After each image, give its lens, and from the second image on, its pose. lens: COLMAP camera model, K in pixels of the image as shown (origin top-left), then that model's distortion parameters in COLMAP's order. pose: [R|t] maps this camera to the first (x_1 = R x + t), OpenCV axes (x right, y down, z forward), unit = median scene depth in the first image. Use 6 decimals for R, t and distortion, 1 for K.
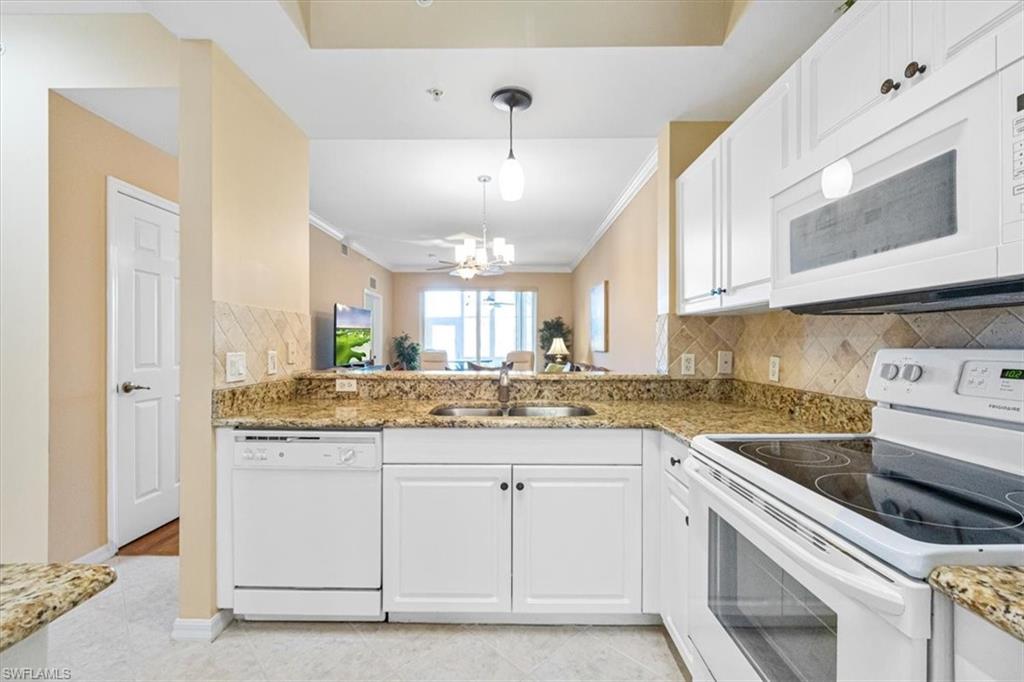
lens RADIAL K [[419.0, 0, 507.7], [0, 419.0, 343.2], [0, 0, 1]] dist [-0.000572, -0.000014]
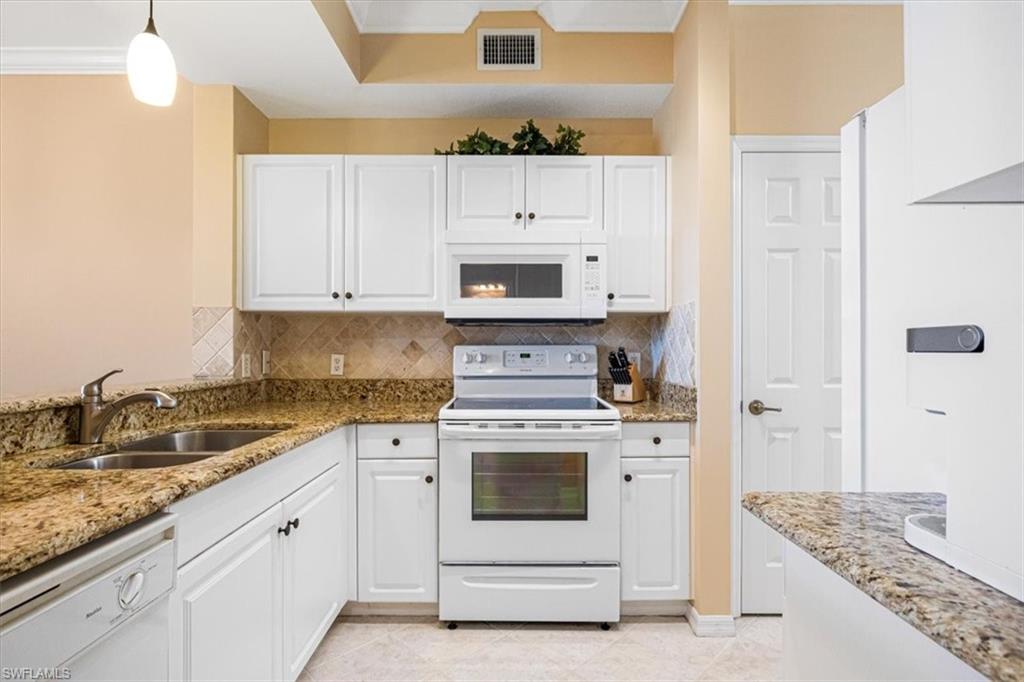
lens RADIAL K [[488.1, 0, 511.7], [0, 488.1, 347.8], [0, 0, 1]] dist [0.001871, 0.000107]
pose [[0.016284, 0.001982, 0.999865, -0.631908], [0.000546, 0.999998, -0.001992, 0.014900], [-0.999867, 0.000579, 0.016283, 0.428809]]
